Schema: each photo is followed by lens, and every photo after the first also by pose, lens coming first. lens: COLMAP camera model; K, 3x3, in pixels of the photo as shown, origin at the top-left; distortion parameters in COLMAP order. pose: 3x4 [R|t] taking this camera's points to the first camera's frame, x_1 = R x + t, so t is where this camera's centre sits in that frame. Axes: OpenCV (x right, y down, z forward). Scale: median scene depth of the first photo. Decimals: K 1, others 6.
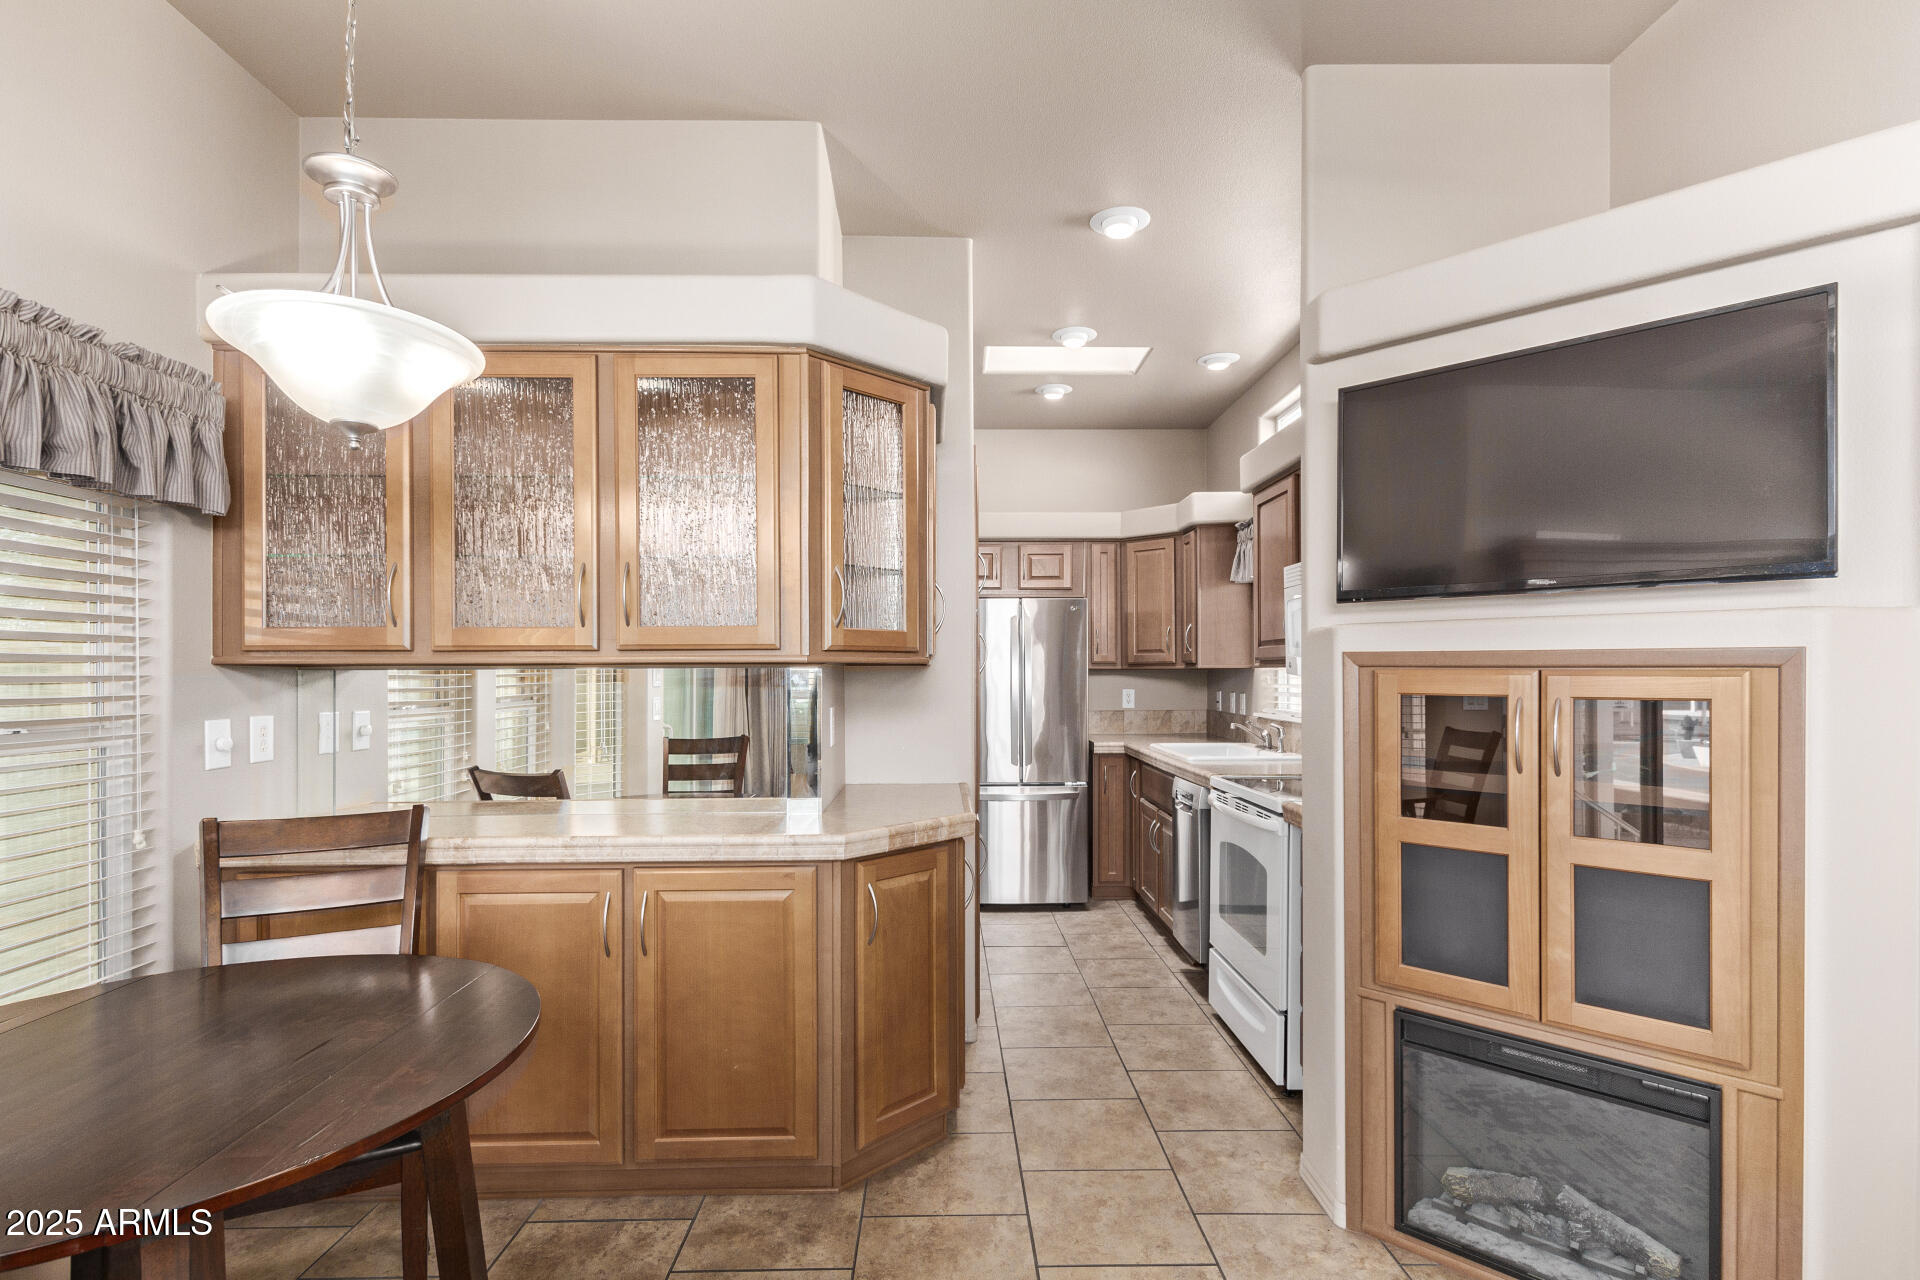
lens RADIAL K [[932.6, 0, 950.4], [0, 932.6, 671.4], [0, 0, 1]] dist [0.008309, -0.000288]
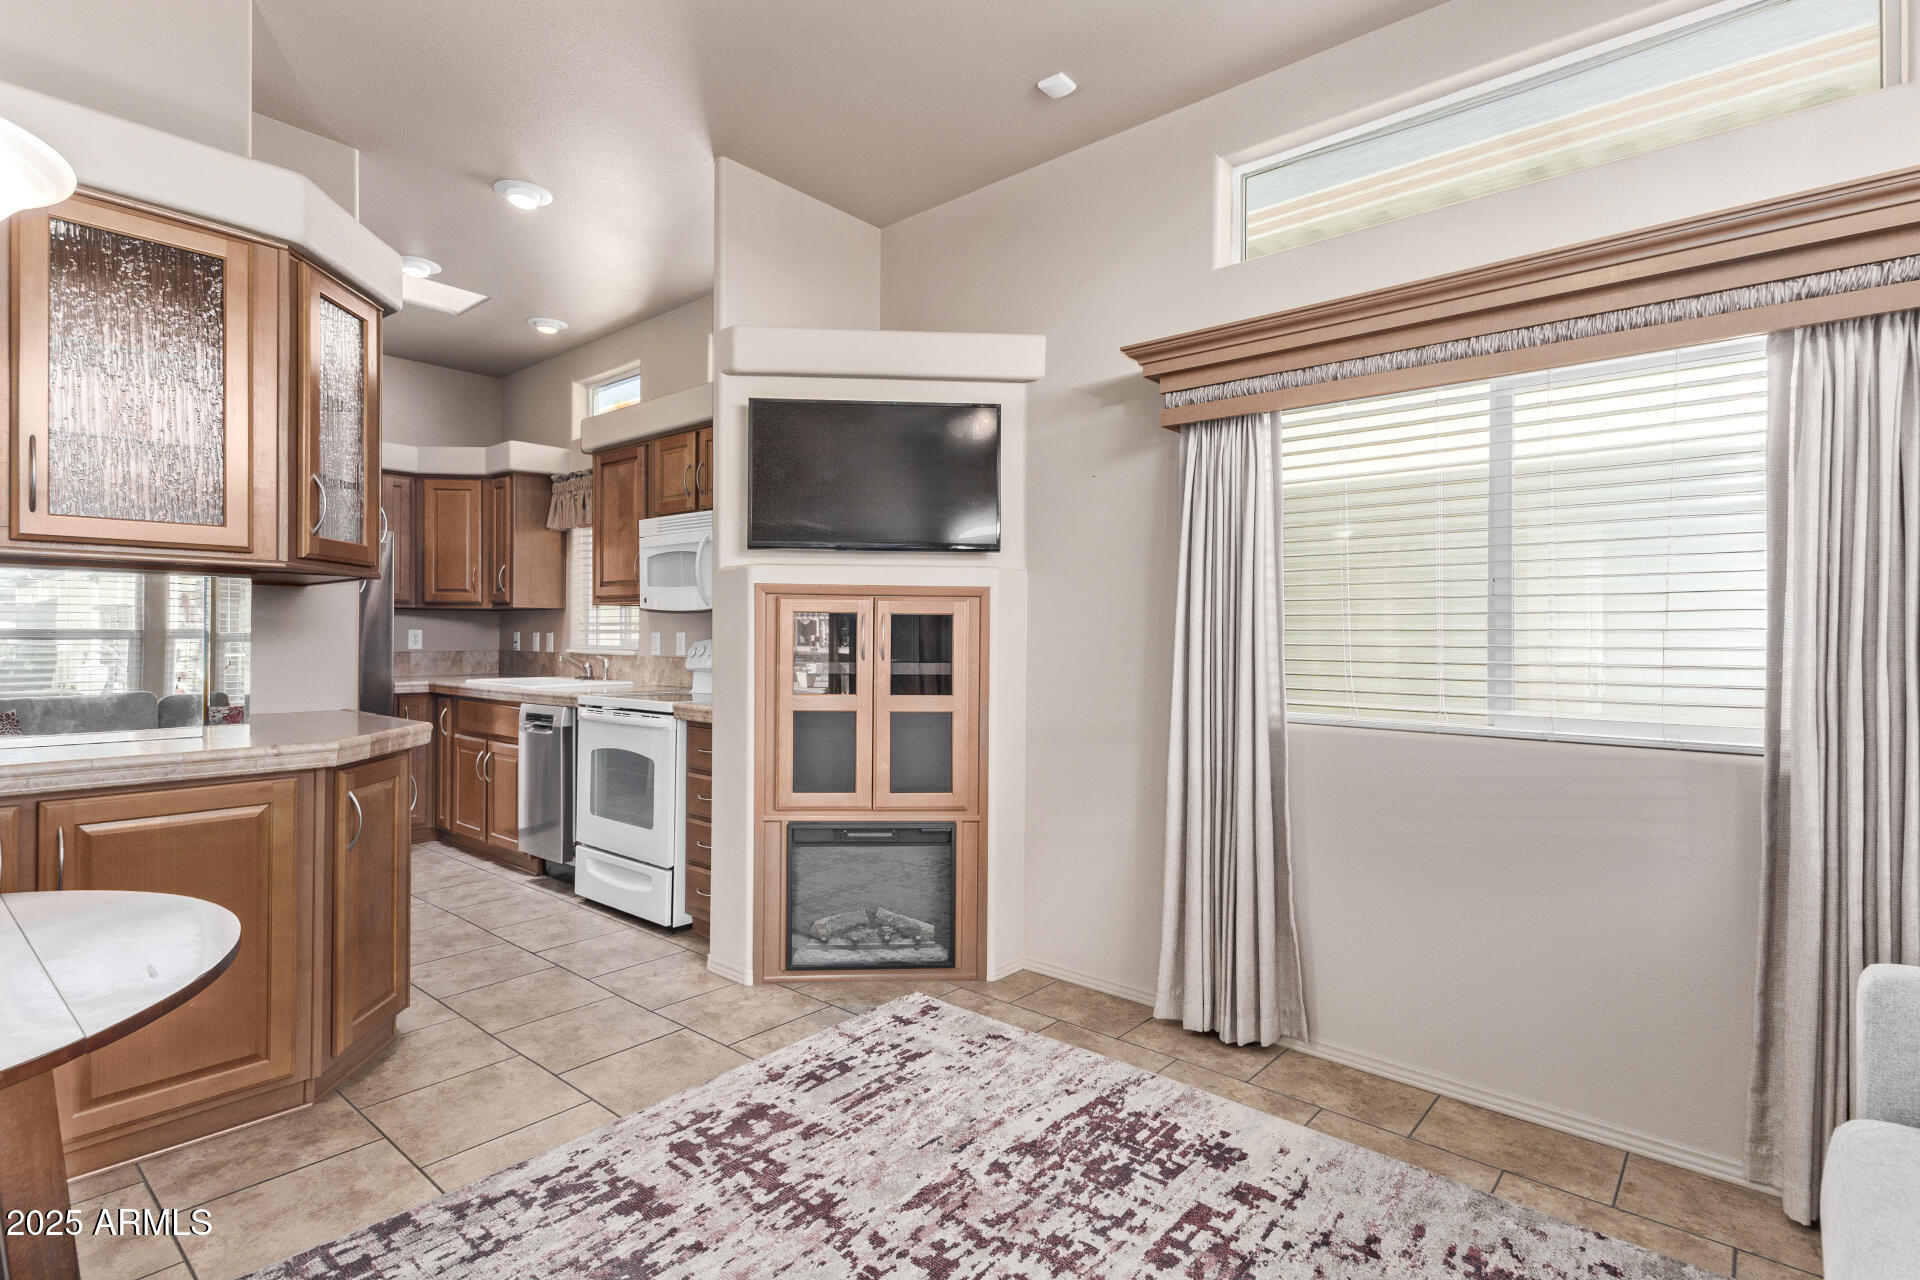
lens RADIAL K [[934.1, 0, 958.7], [0, 934.1, 631.5], [0, 0, 1]] dist [0.010992, -0.001119]
pose [[0.663230, 0.008638, 0.748366, -0.390812], [-0.007358, 0.999960, -0.005021, 0.051484], [-0.748379, -0.002176, 0.663267, -0.161254]]
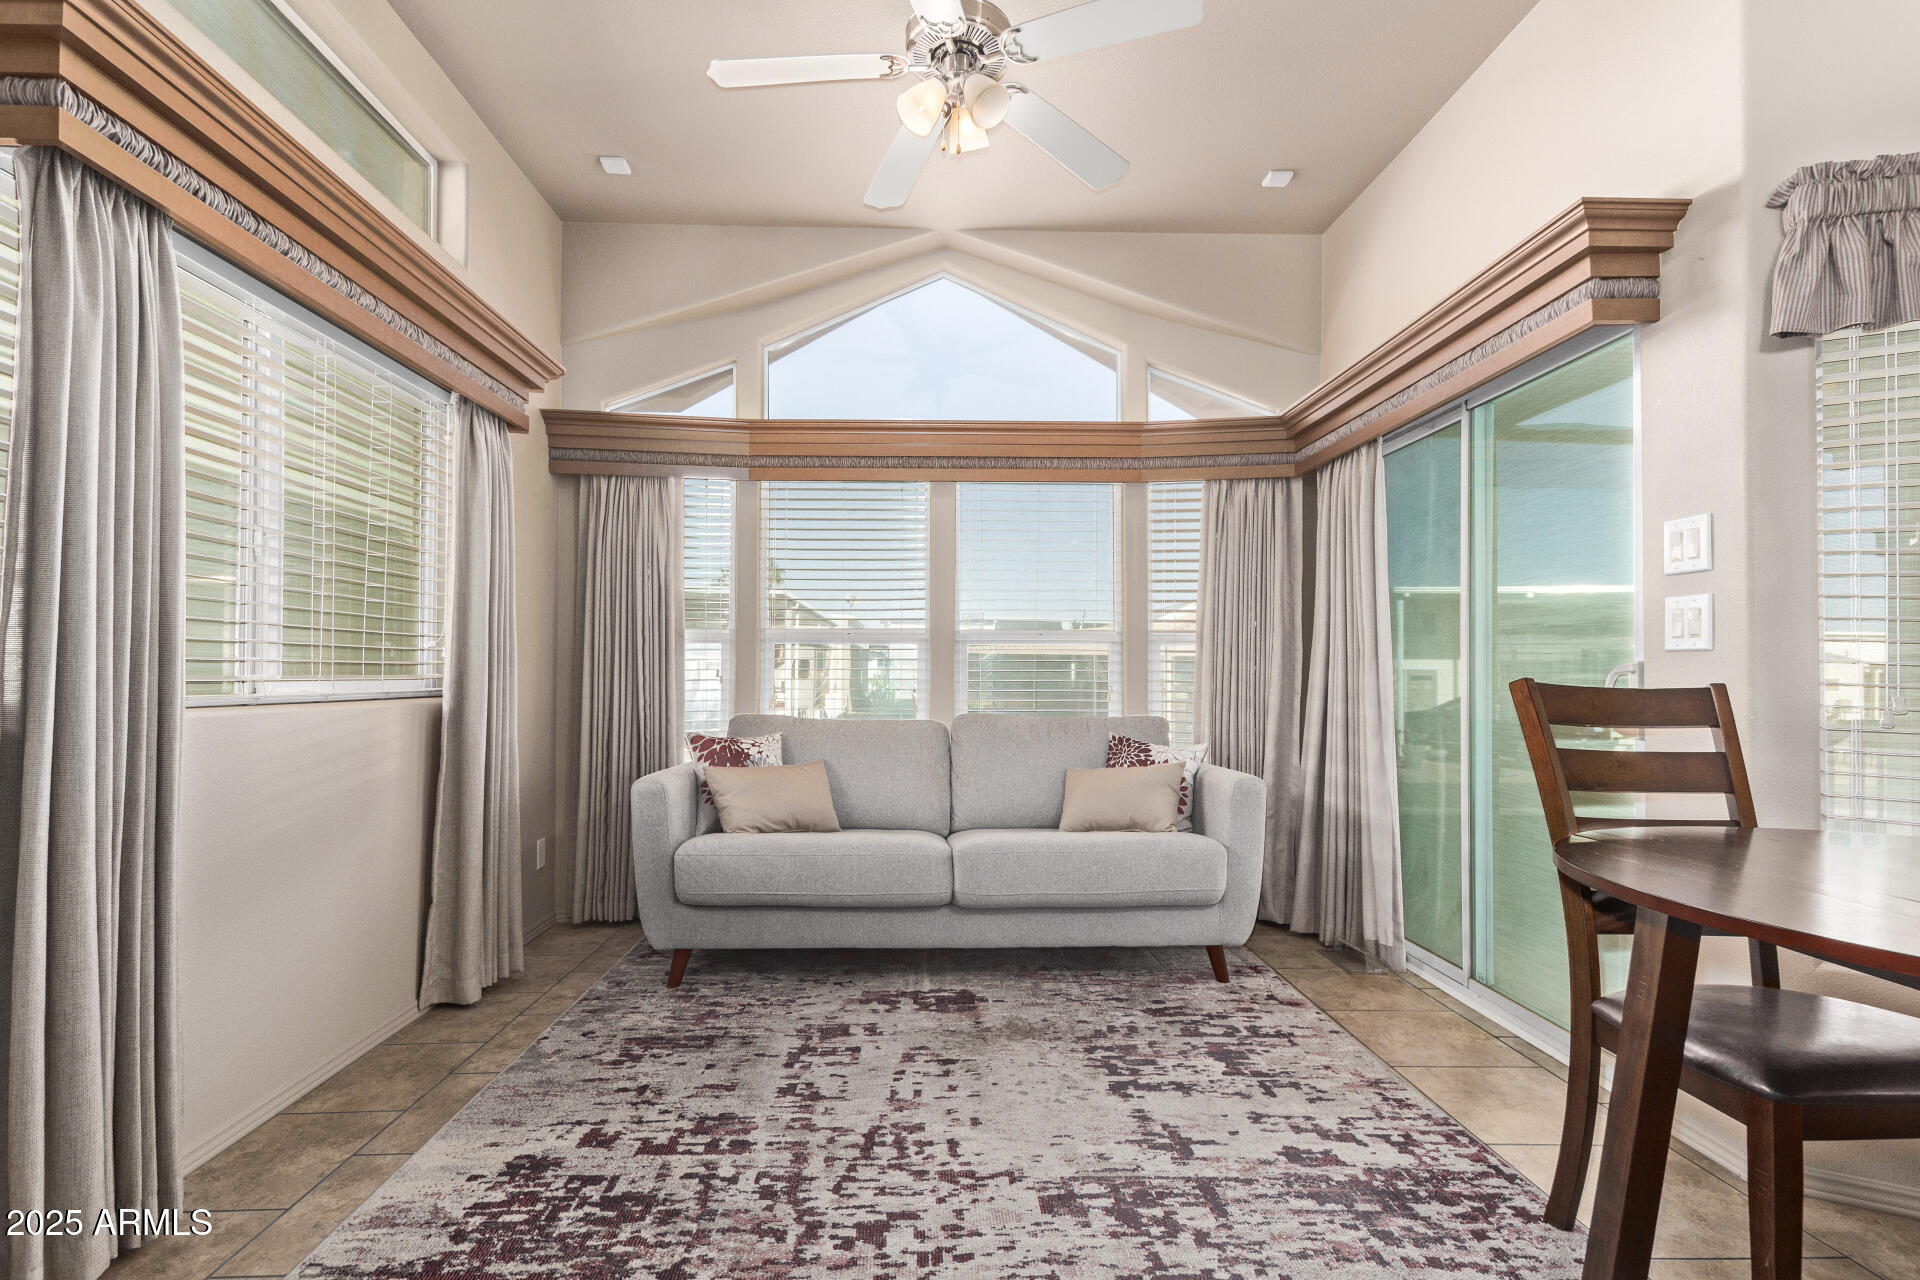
lens RADIAL K [[925.7, 0, 944.3], [0, 925.7, 661.9], [0, 0, 1]] dist [0.015860, -0.006376]
pose [[-0.999908, -0.004354, -0.012875, 0.082172], [-0.004192, 0.999912, -0.012576, 0.120296], [0.012929, -0.012521, -0.999838, 0.978287]]
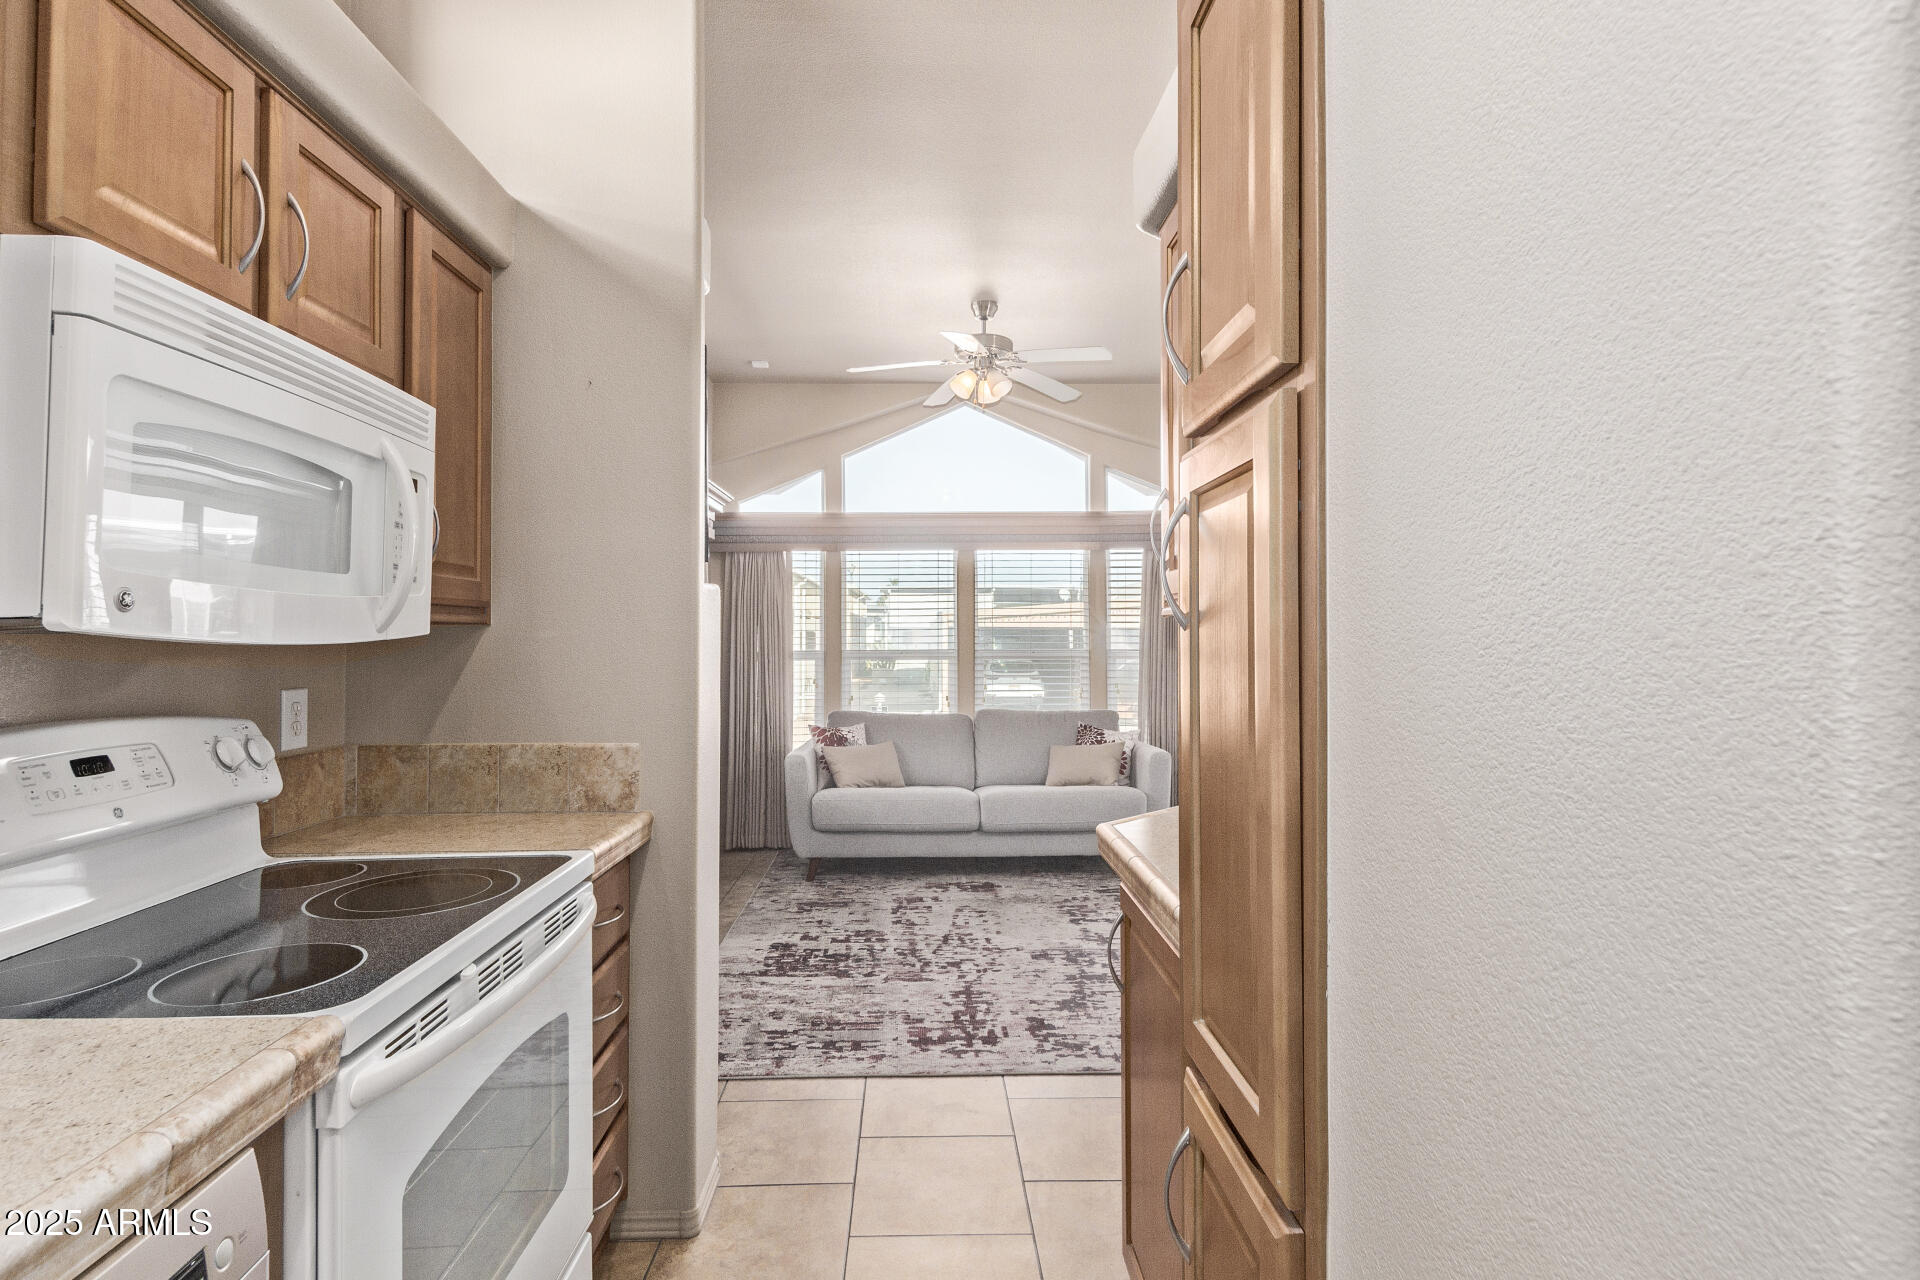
lens RADIAL K [[971.9, 0, 930.4], [0, 971.9, 618.3], [0, 0, 1]] dist [0.002298, -0.001359]
pose [[-0.999989, 0.002696, -0.003809, 0.164559], [0.002760, 0.999855, -0.016804, 0.005400], [0.003763, -0.016814, -0.999852, 1.830903]]
